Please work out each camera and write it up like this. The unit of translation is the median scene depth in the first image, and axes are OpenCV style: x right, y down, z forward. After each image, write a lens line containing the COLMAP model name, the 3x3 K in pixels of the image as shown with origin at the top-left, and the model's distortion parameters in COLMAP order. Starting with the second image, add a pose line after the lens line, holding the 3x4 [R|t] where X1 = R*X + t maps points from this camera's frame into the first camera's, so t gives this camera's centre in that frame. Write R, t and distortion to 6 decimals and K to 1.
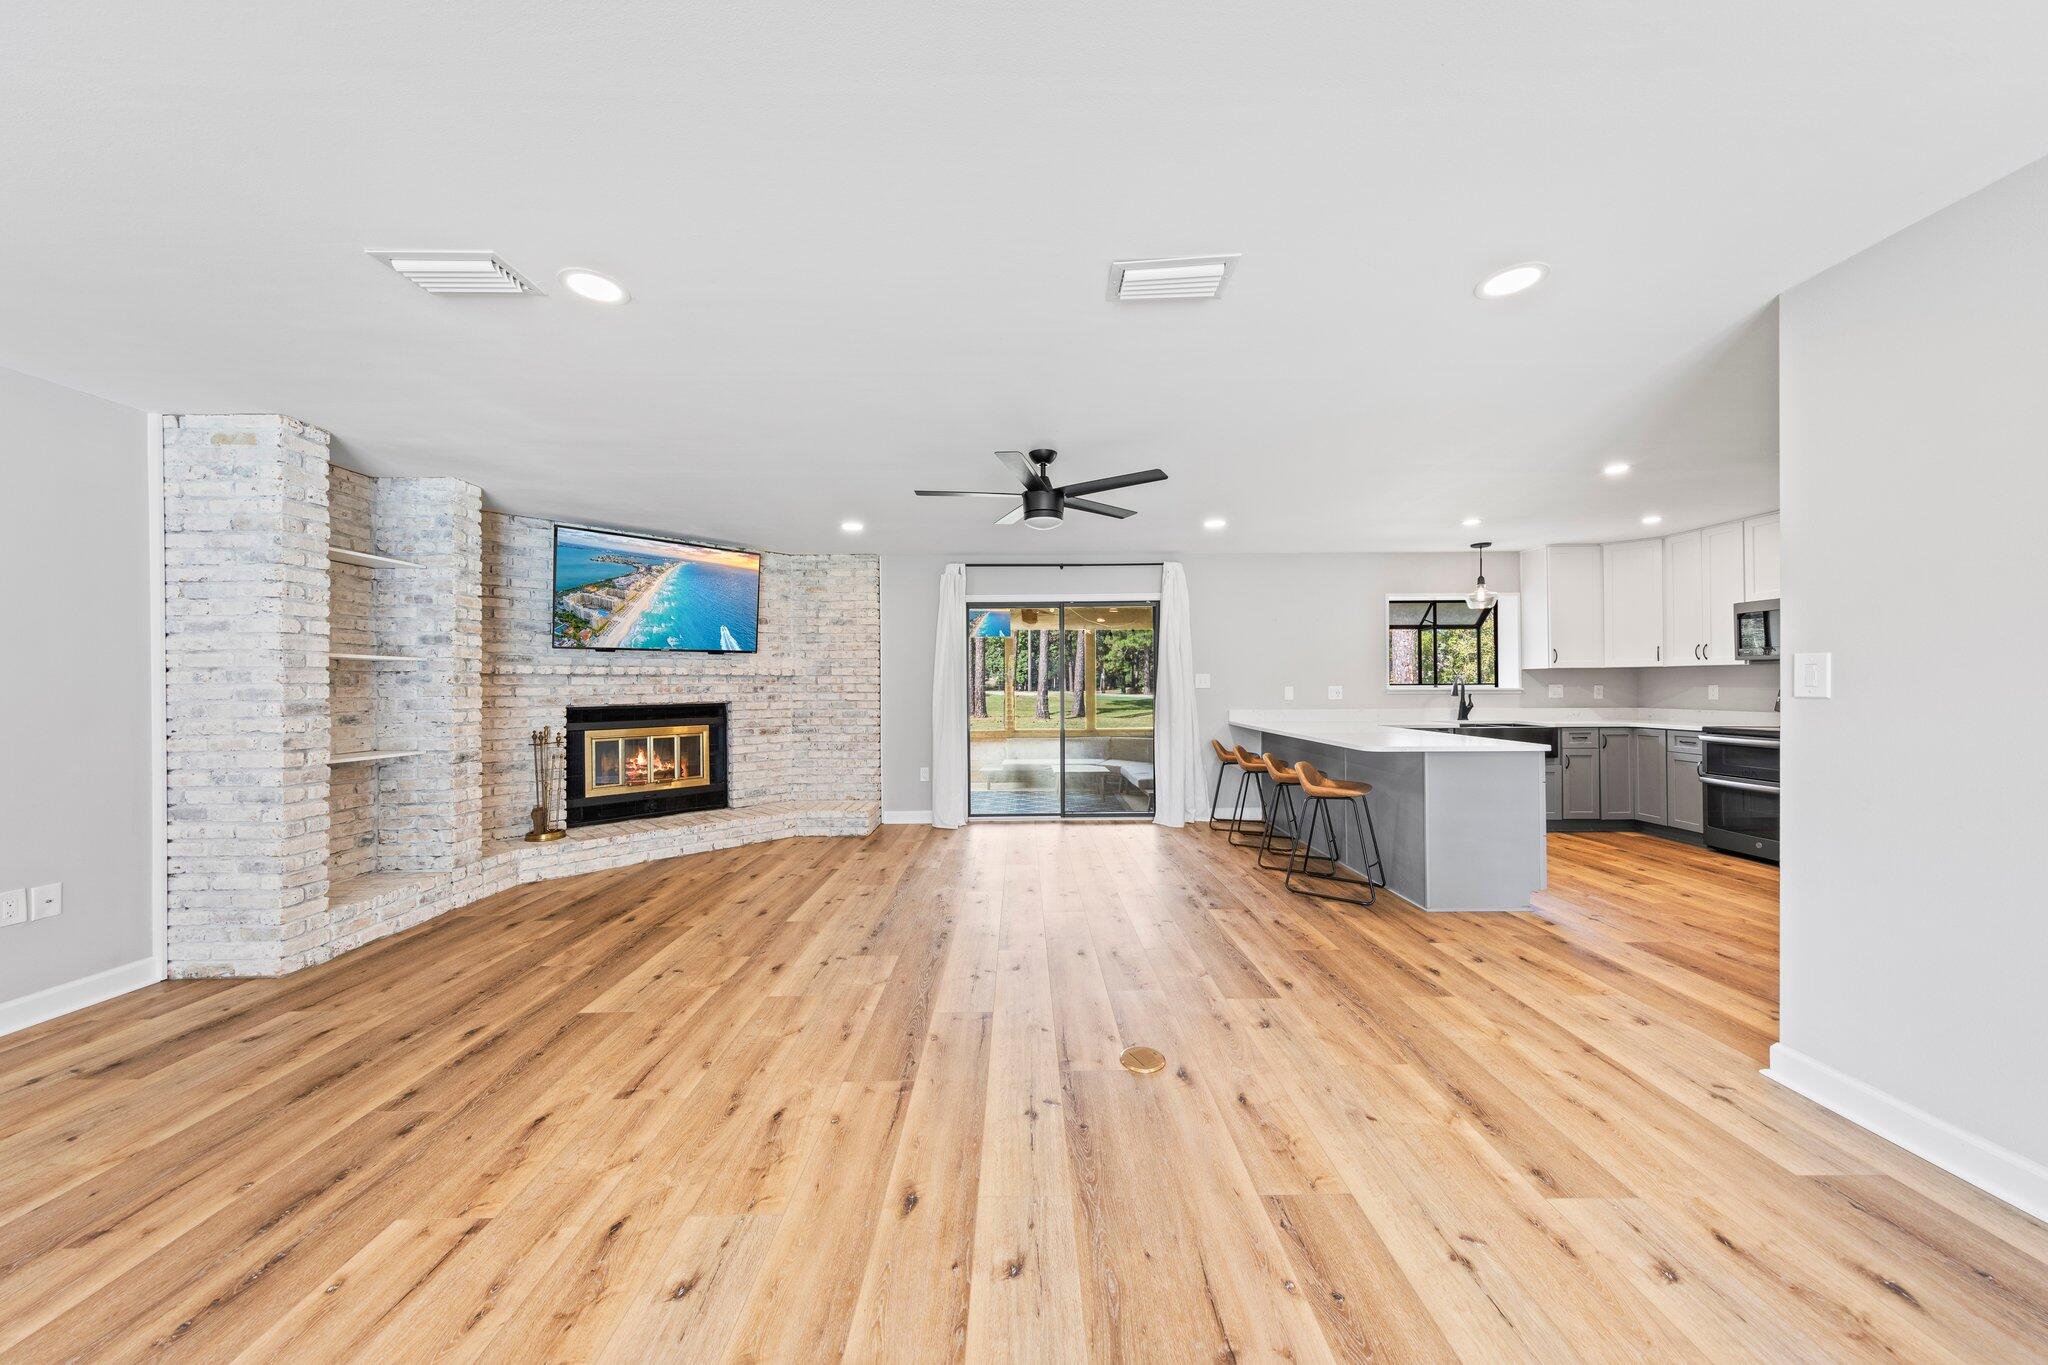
lens RADIAL K [[679.5, 0, 1024.0], [0, 679.5, 682.5], [0, 0, 1]] dist [0.006979, -0.000176]
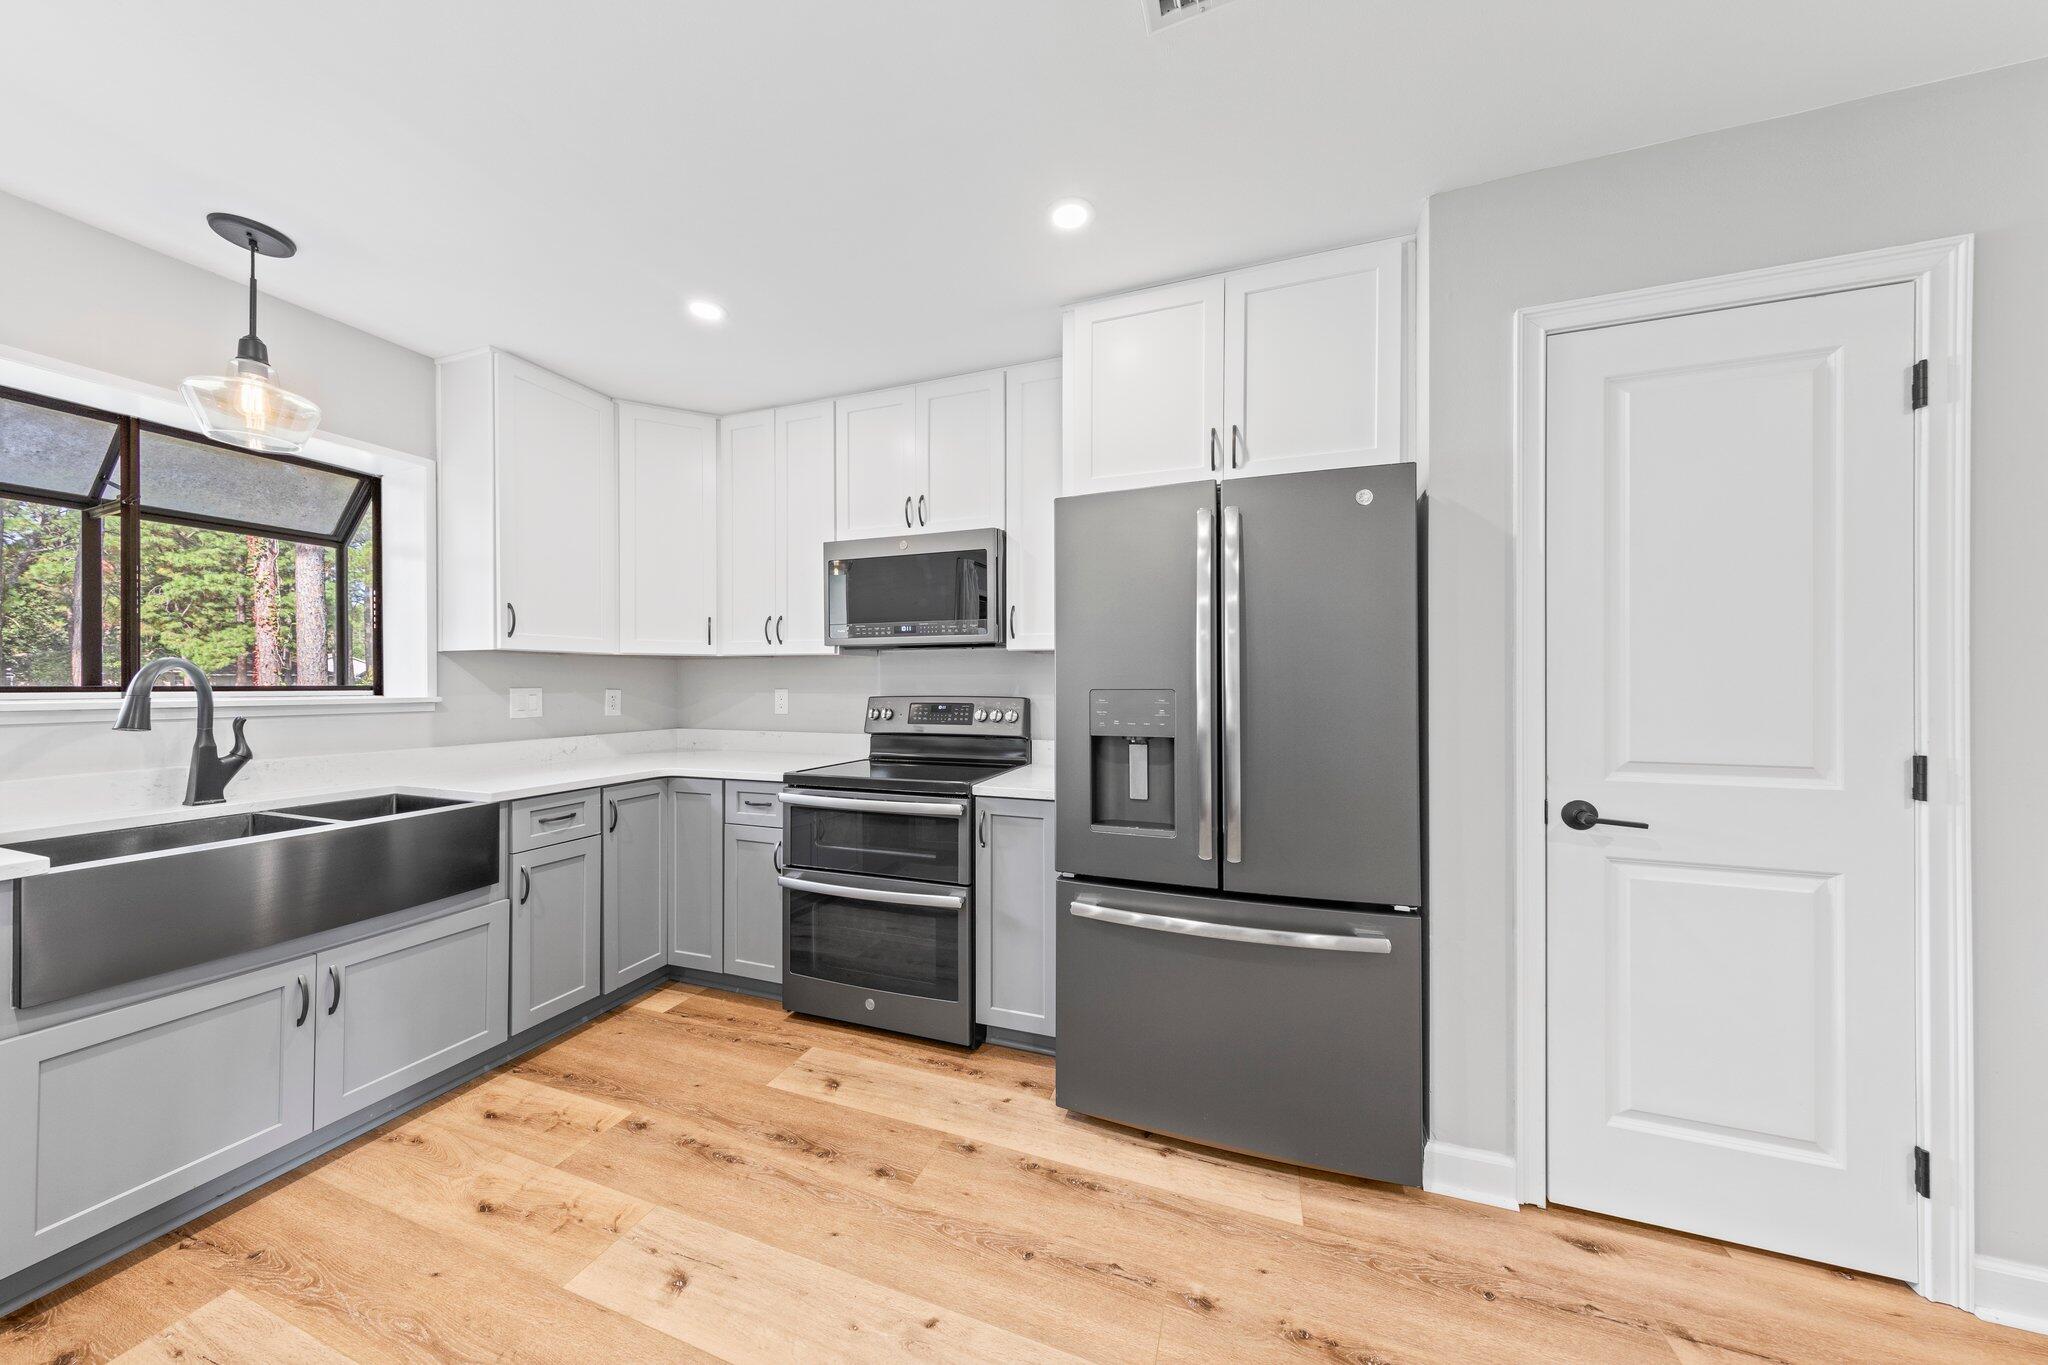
lens RADIAL K [[656.2, 0, 1024.0], [0, 656.2, 682.5], [0, 0, 1]] dist [0.005112, -0.000284]
pose [[0.344341, 0.006794, 0.938820, 0.610044], [-0.006236, 0.999968, -0.004949, -0.001181], [-0.938824, -0.004151, 0.344372, 0.680218]]
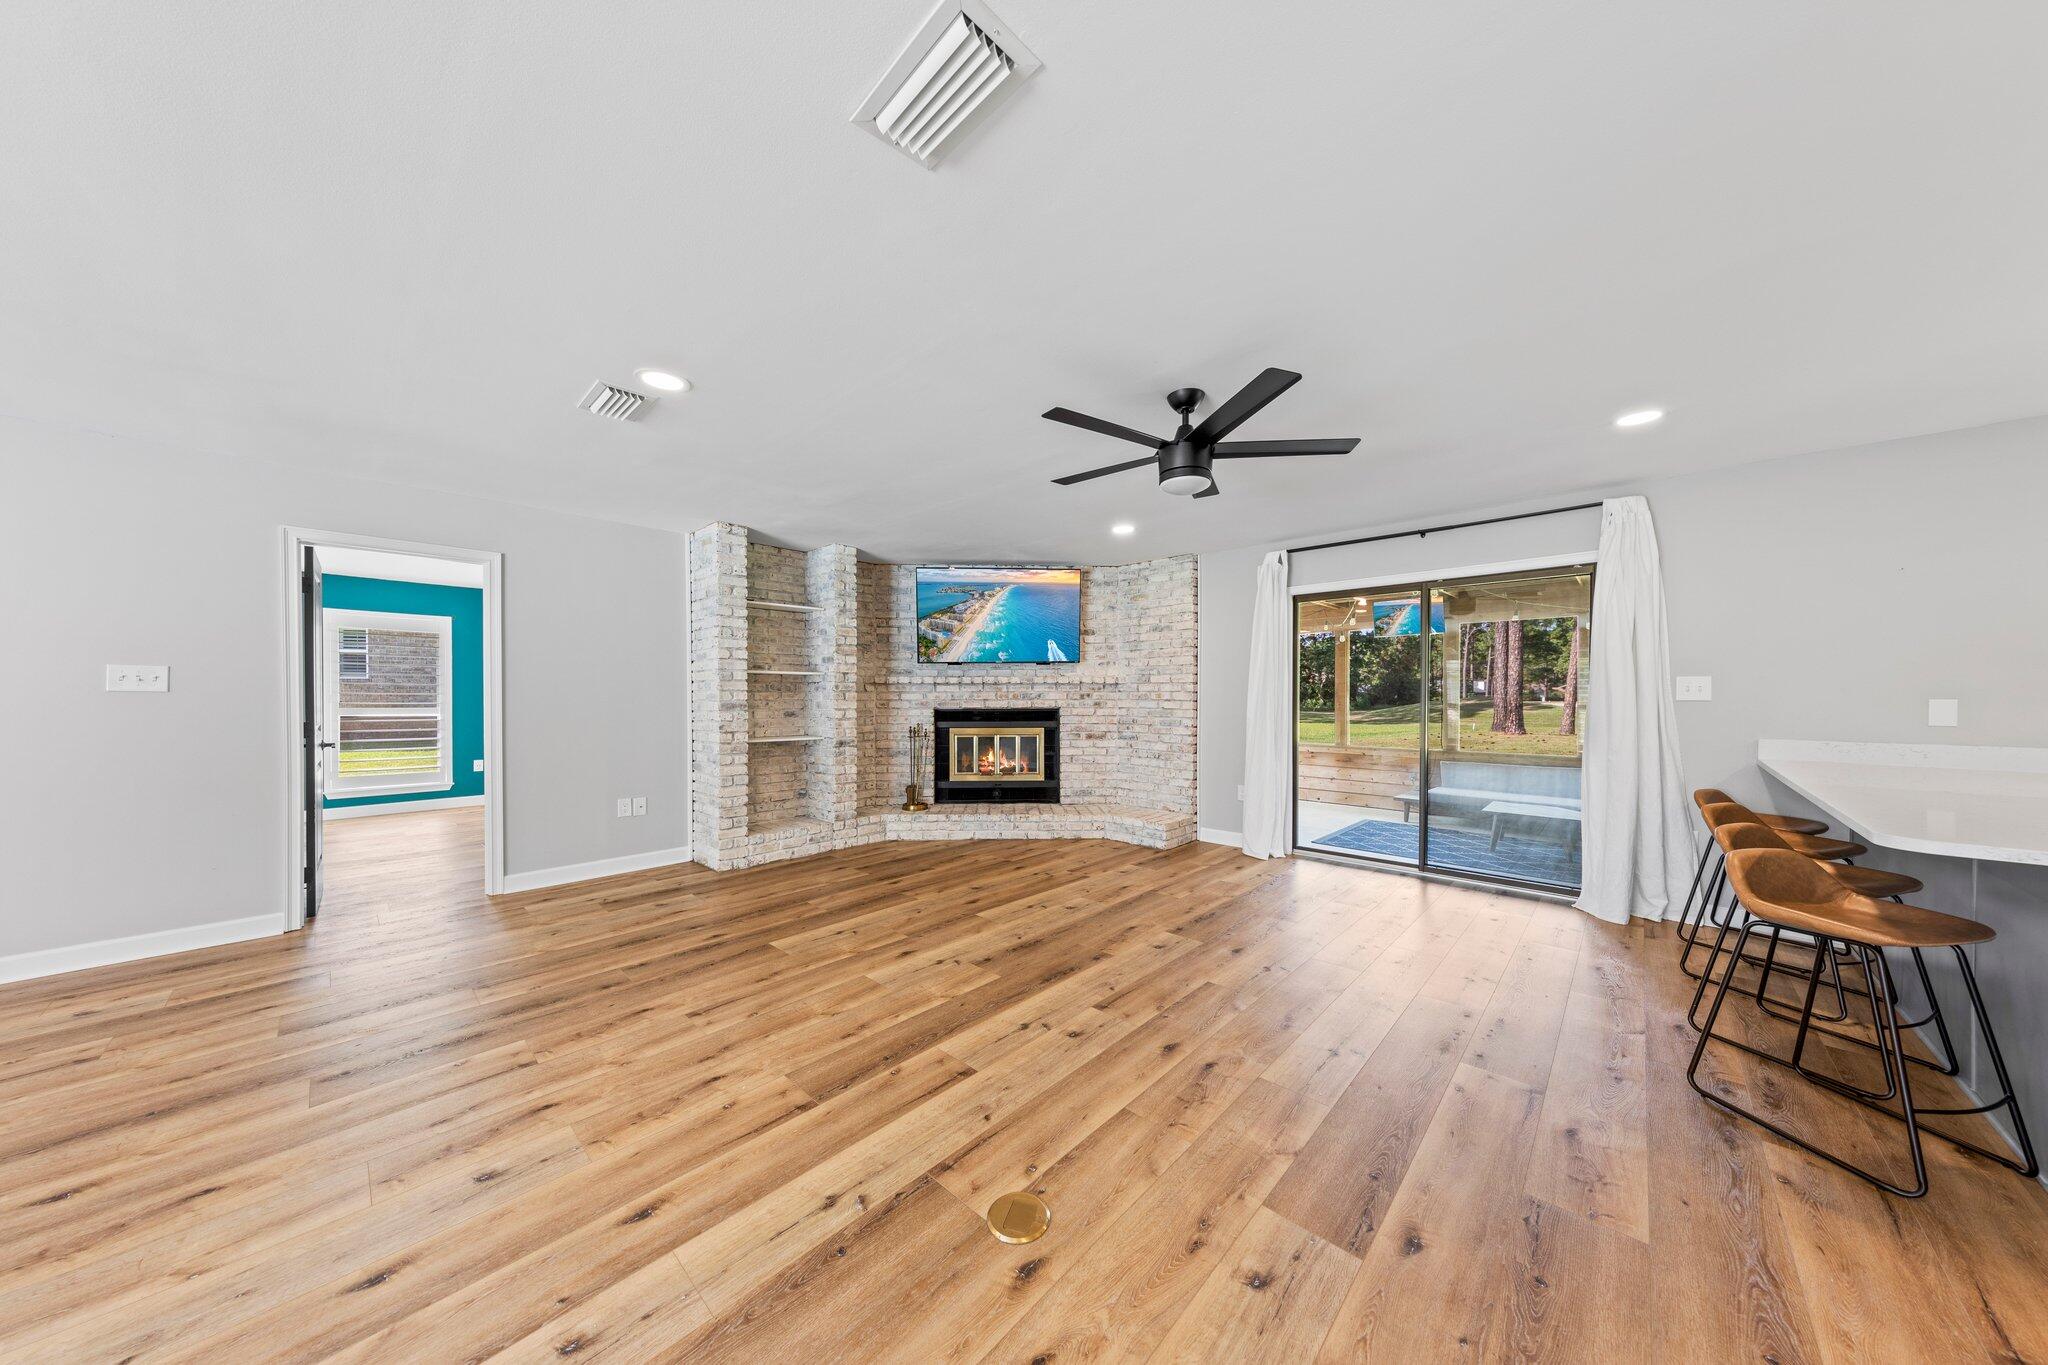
lens RADIAL K [[649.3, 0, 1028.9], [0, 649.3, 699.7], [0, 0, 1]] dist [0.007051, -0.000149]
pose [[0.727147, 0.011484, -0.686385, 0.294355], [-0.001394, 0.999883, 0.015252, -0.000241], [0.686480, -0.010134, 0.727078, 0.234615]]
